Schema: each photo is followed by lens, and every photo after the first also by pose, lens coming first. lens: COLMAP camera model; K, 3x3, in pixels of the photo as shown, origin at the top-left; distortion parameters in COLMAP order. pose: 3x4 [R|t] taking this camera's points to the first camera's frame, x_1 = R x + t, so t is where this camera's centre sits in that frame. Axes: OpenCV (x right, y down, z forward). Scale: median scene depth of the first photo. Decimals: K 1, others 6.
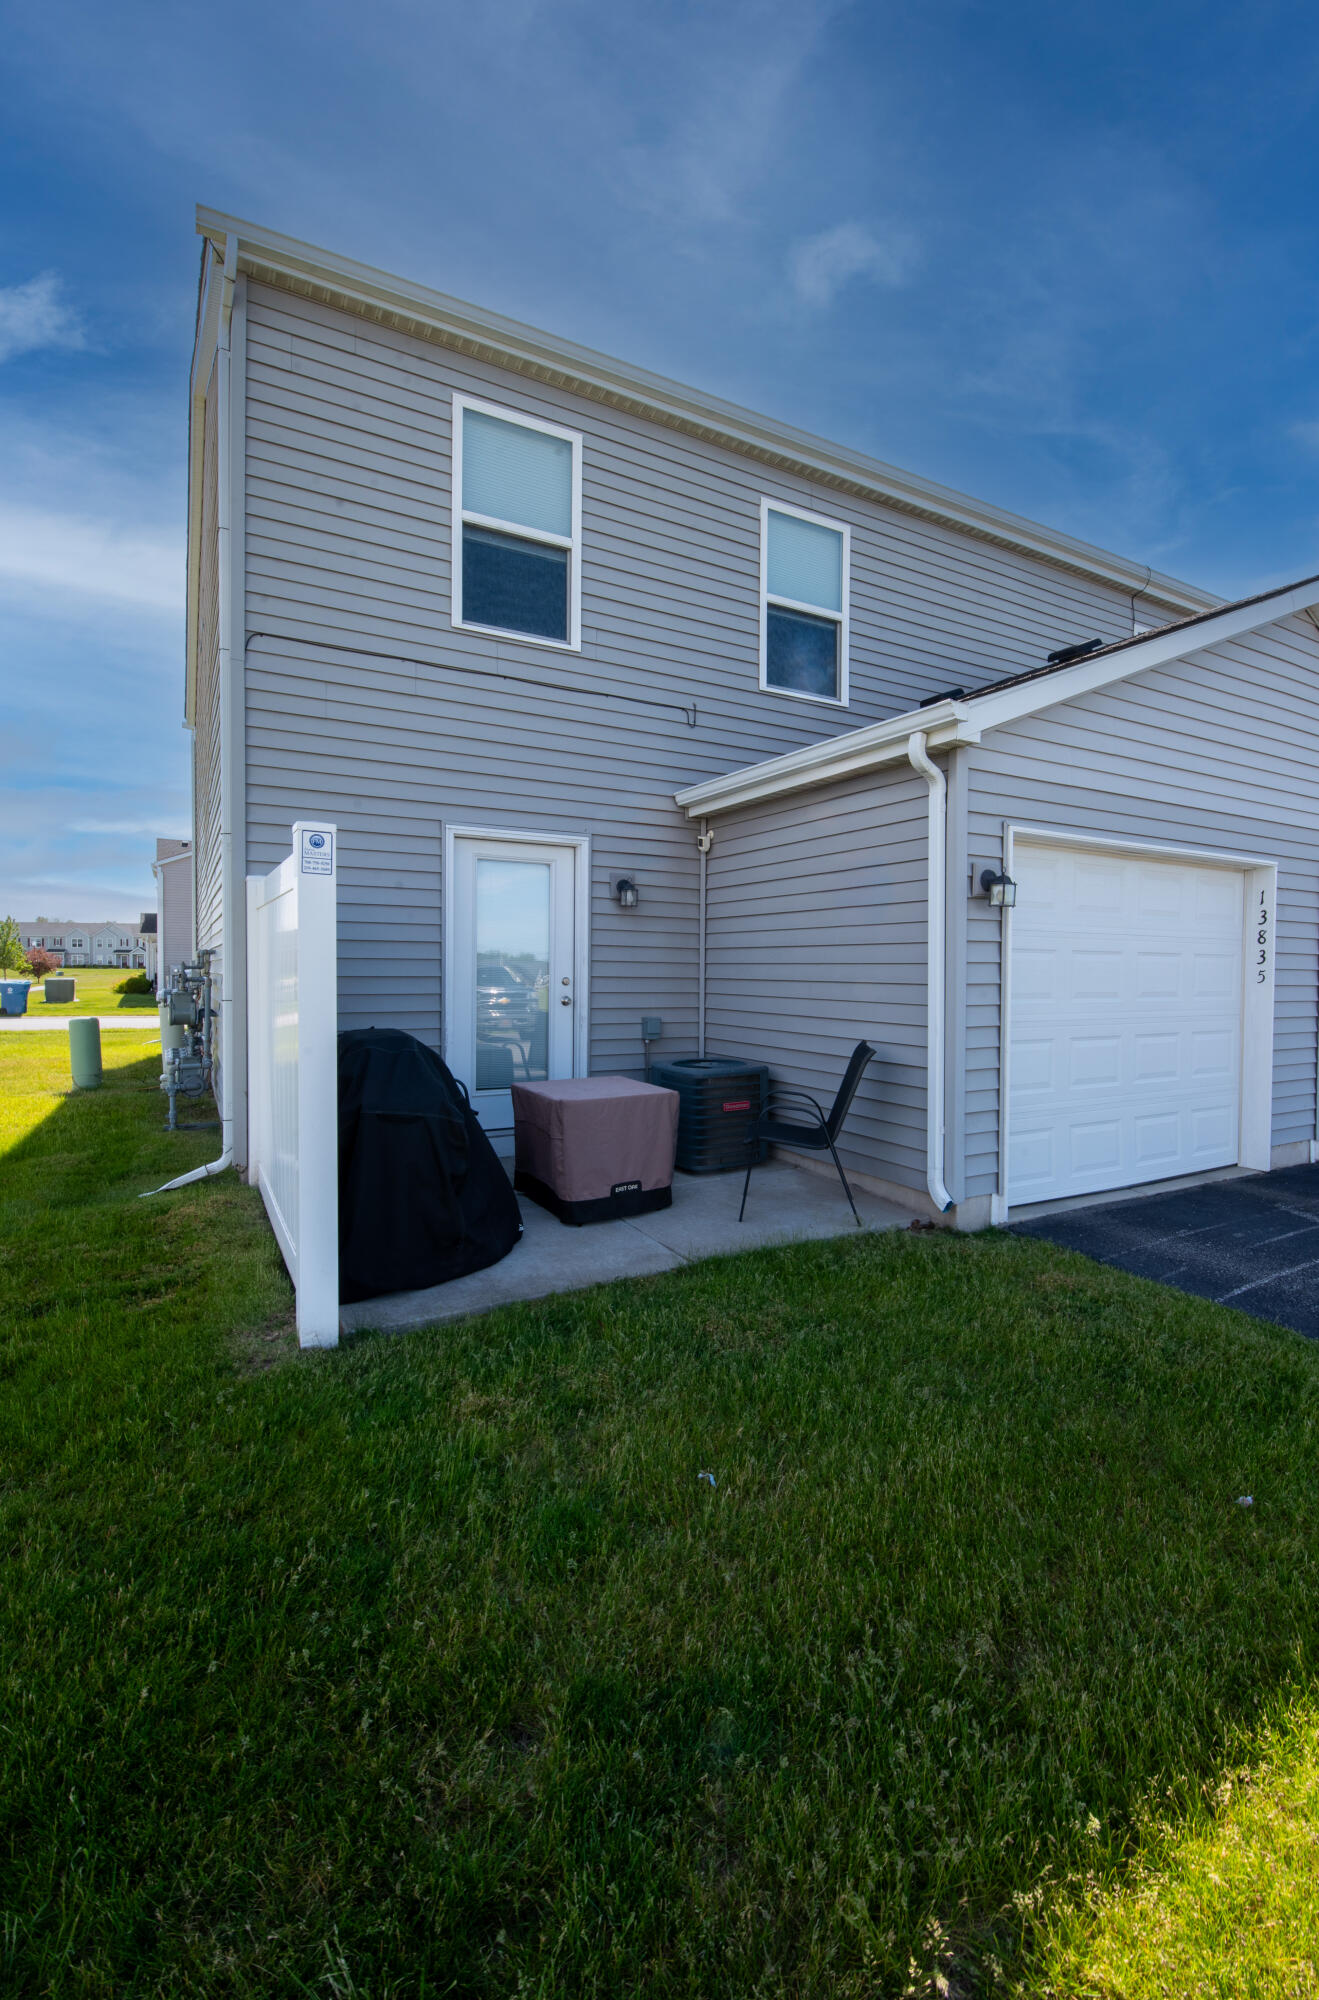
lens RADIAL K [[884.1, 0, 678.3], [0, 884.1, 990.8], [0, 0, 1]] dist [-0.005884, -0.007233]
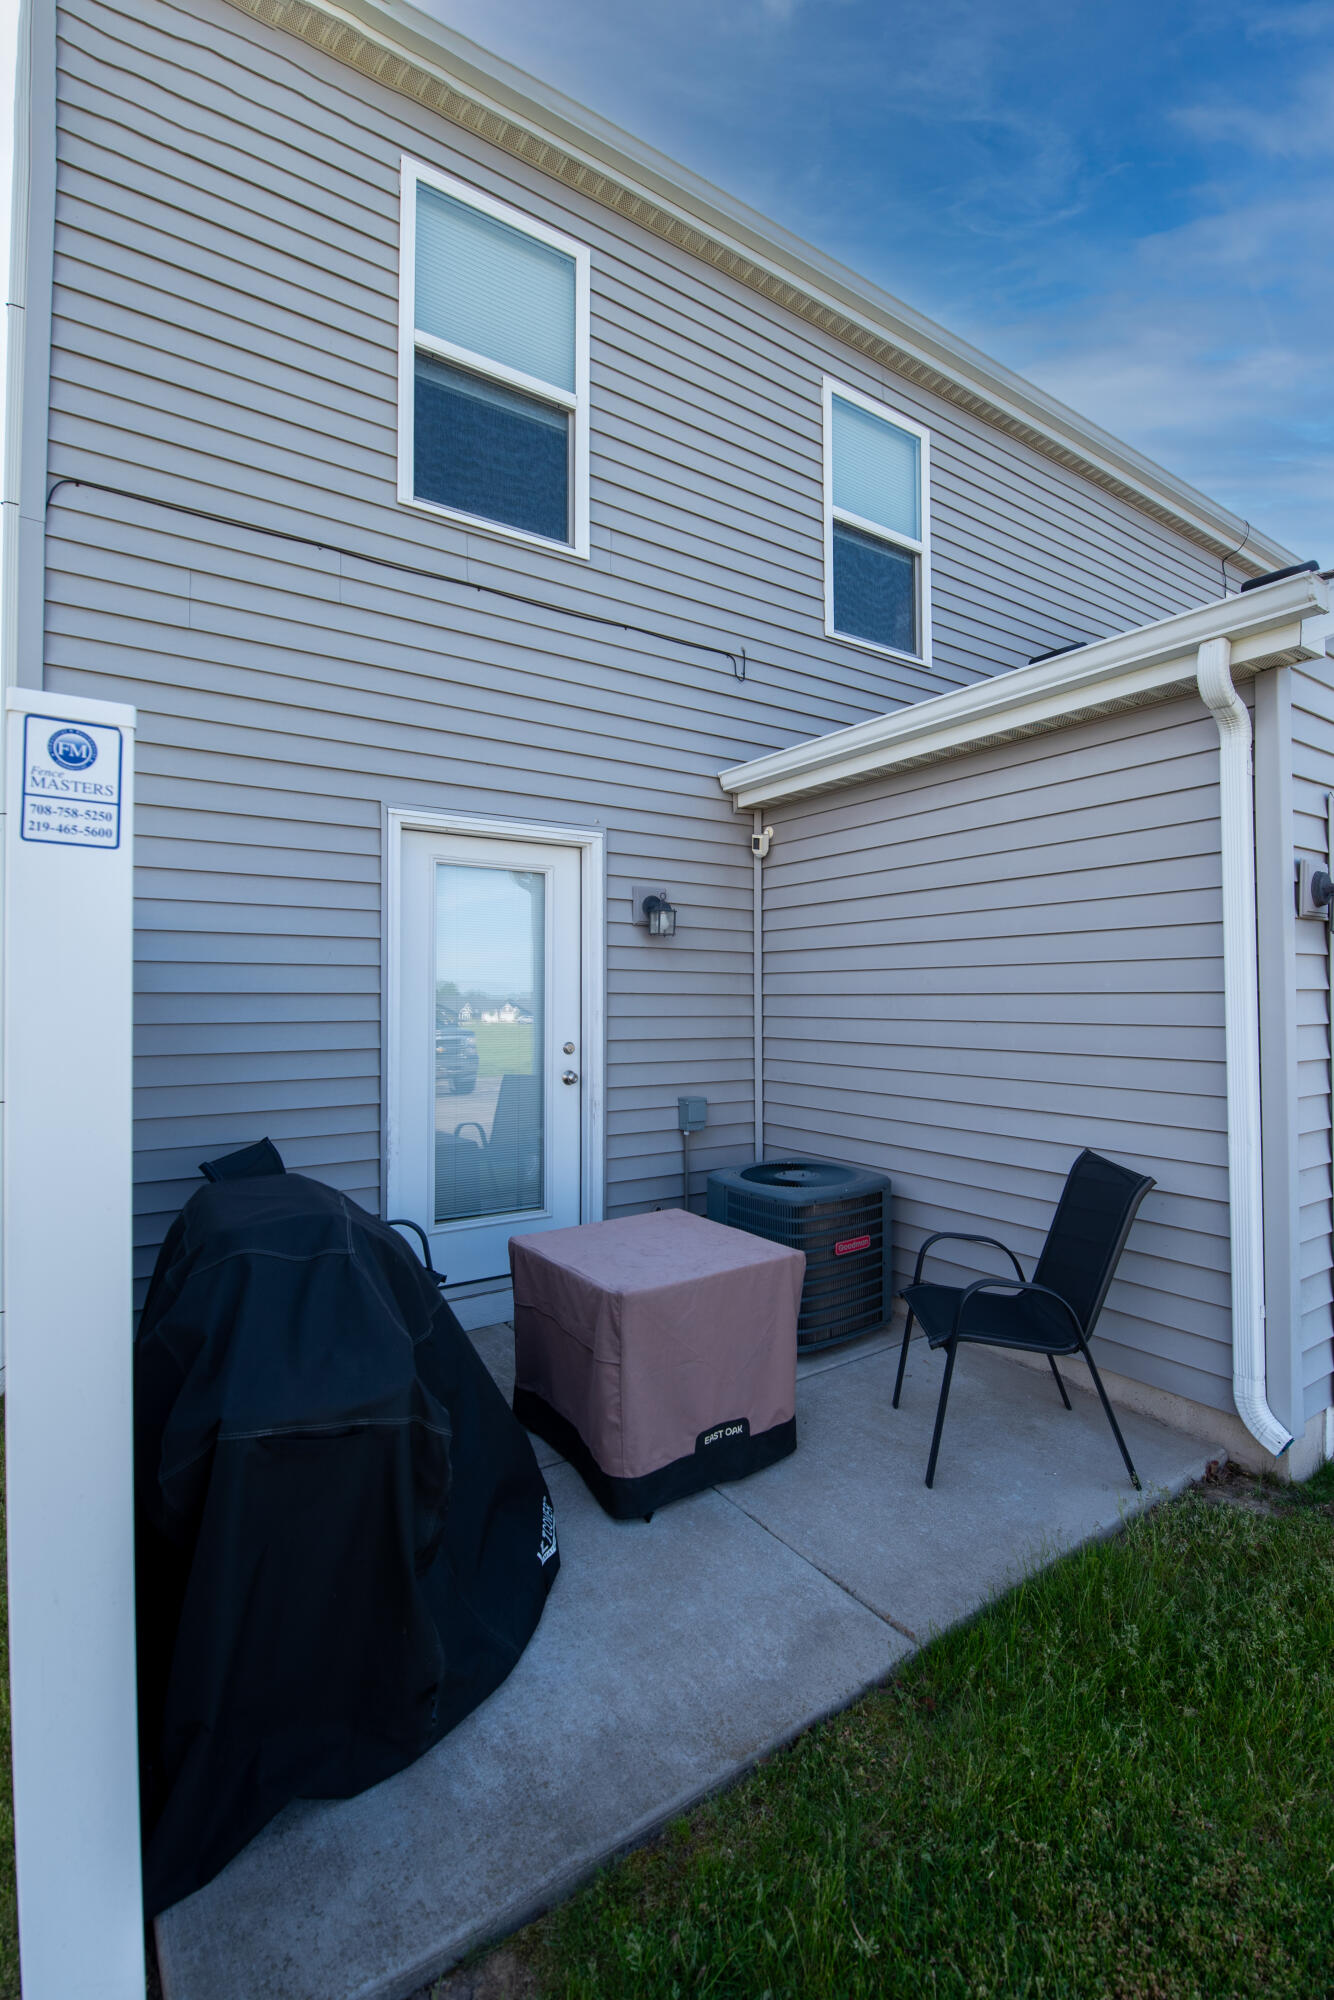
lens RADIAL K [[884.1, 0, 669.6], [0, 884.1, 981.6], [0, 0, 1]] dist [-0.005884, -0.007233]
pose [[0.996566, -0.009719, 0.082236, -0.110216], [0.013193, 0.999039, -0.041798, -0.033184], [-0.081750, 0.042740, 0.995736, 0.343156]]
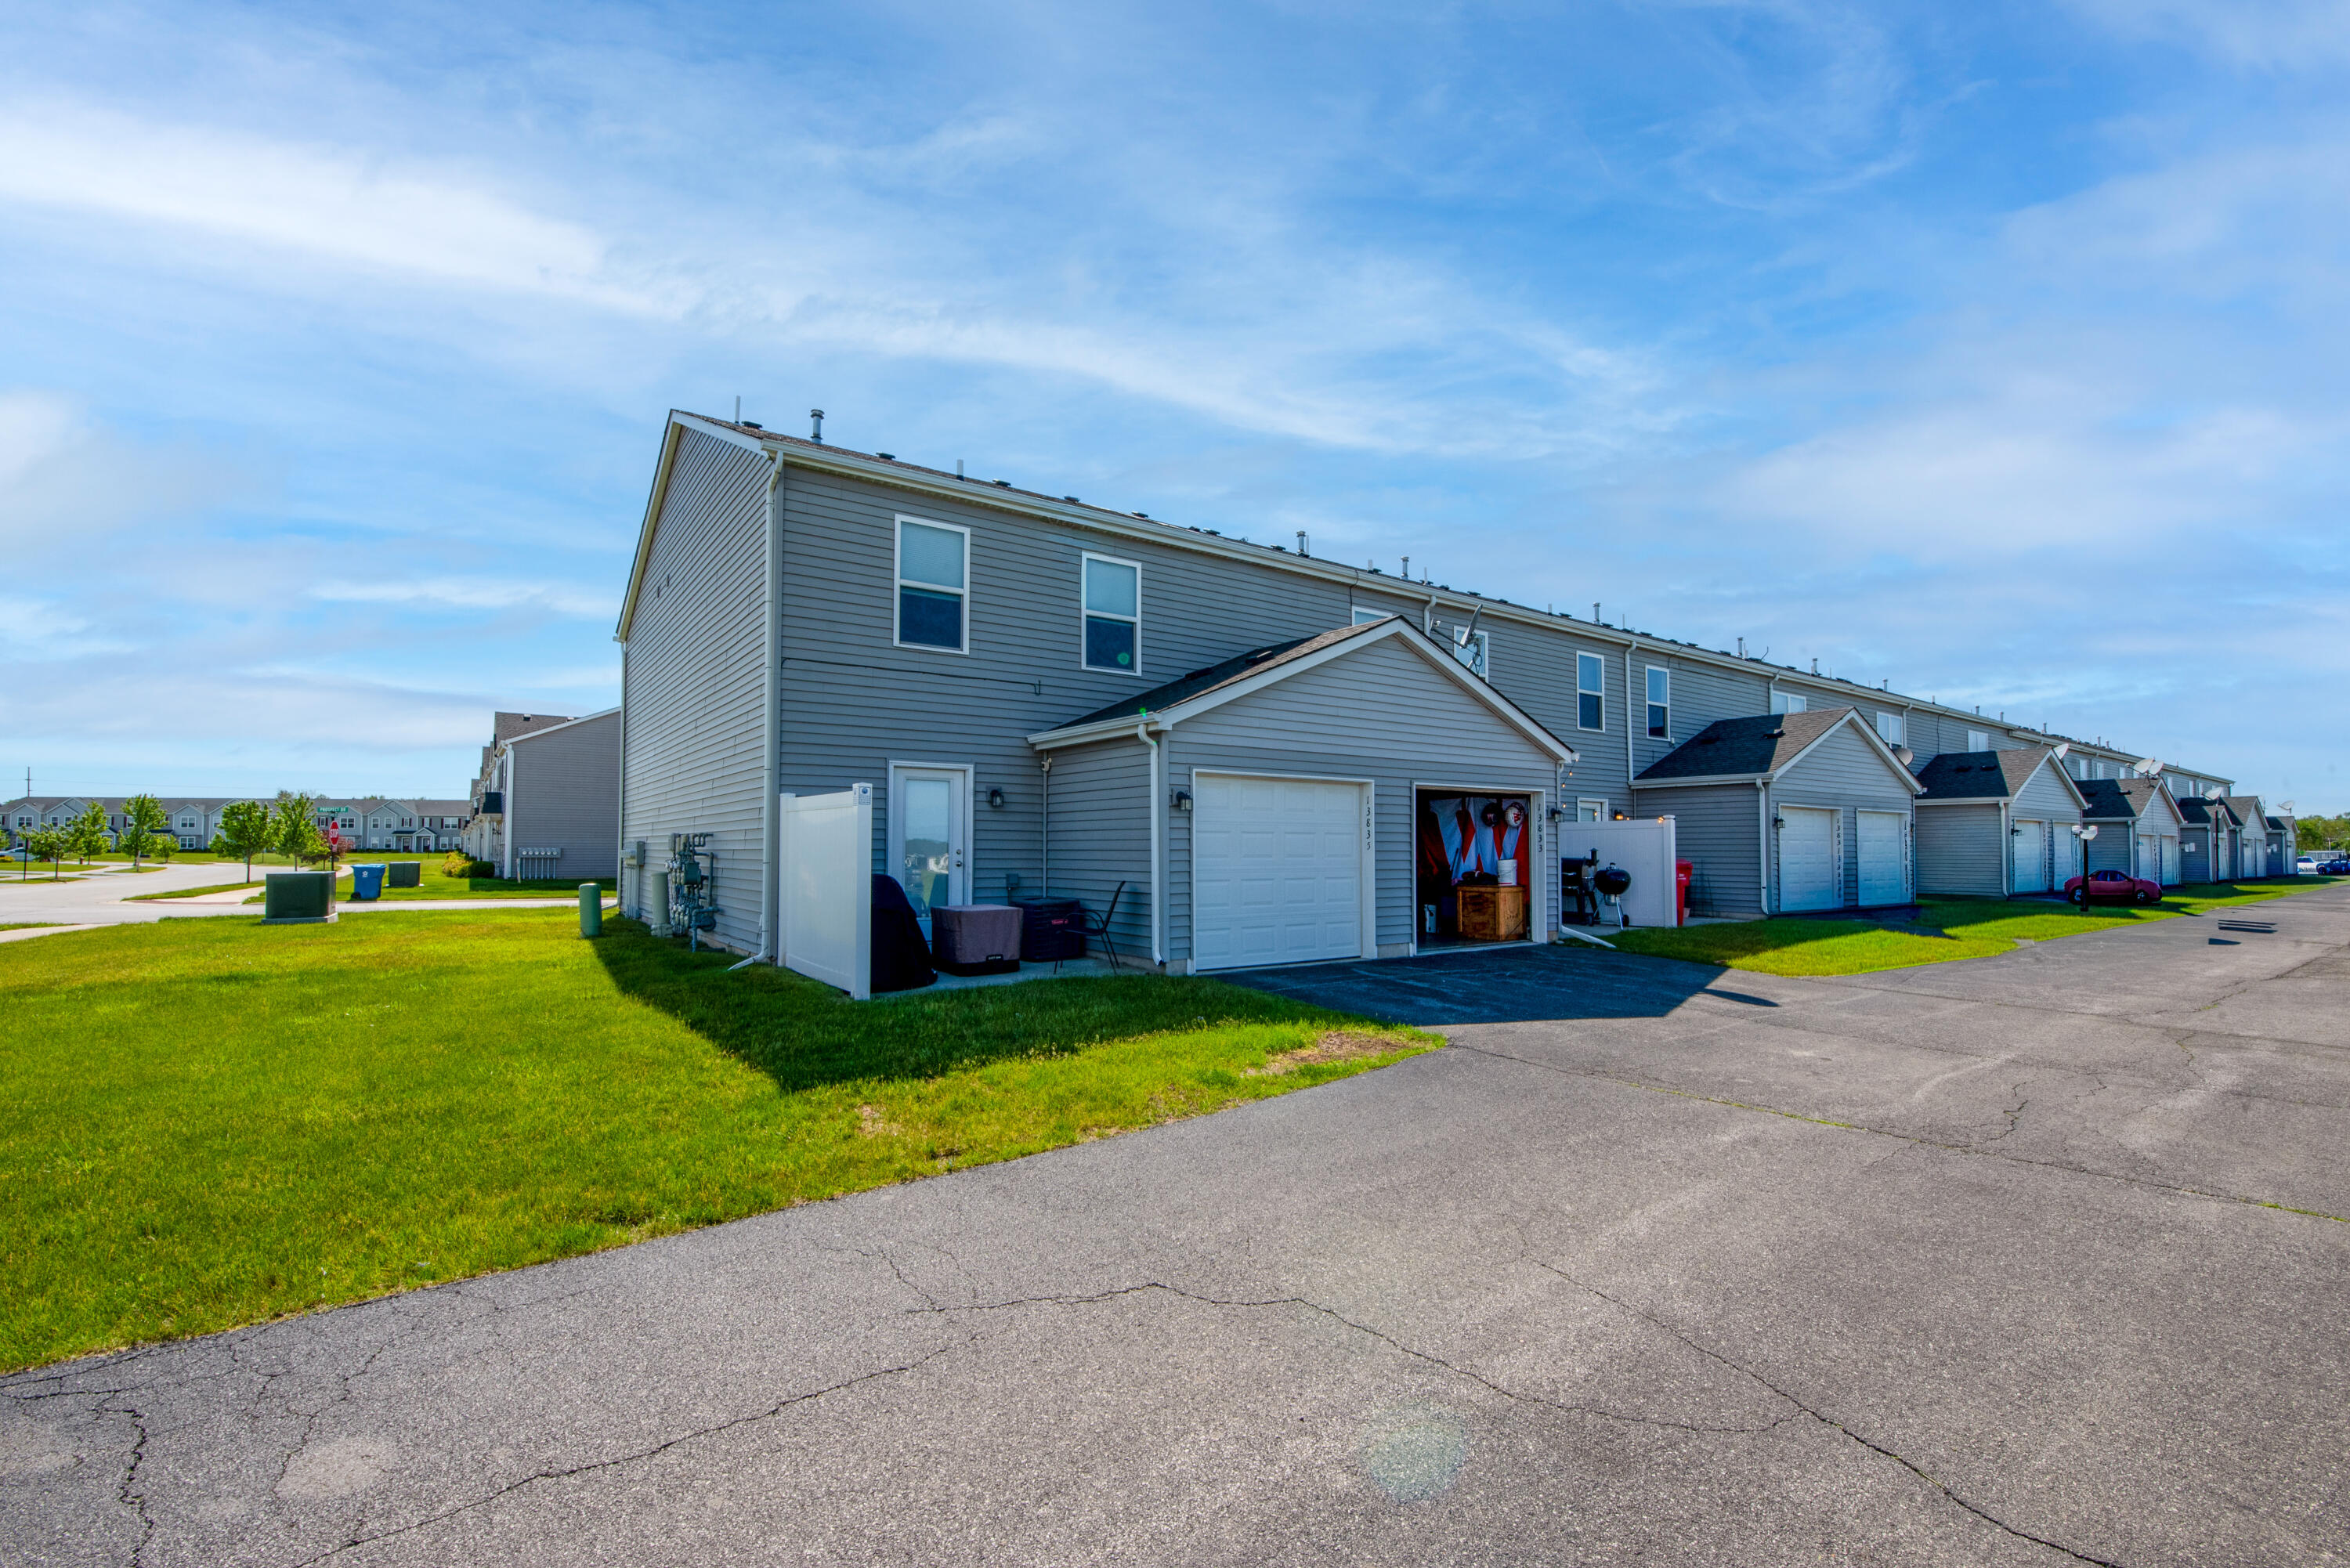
lens RADIAL K [[1038.8, 0, 1174.6], [0, 1038.8, 804.8], [0, 0, 1]] dist [-0.005884, -0.007233]
pose [[0.995380, -0.003288, 0.095958, 0.089873], [0.009719, 0.997730, -0.066634, 0.036191], [-0.095521, 0.067259, 0.993153, -0.999855]]
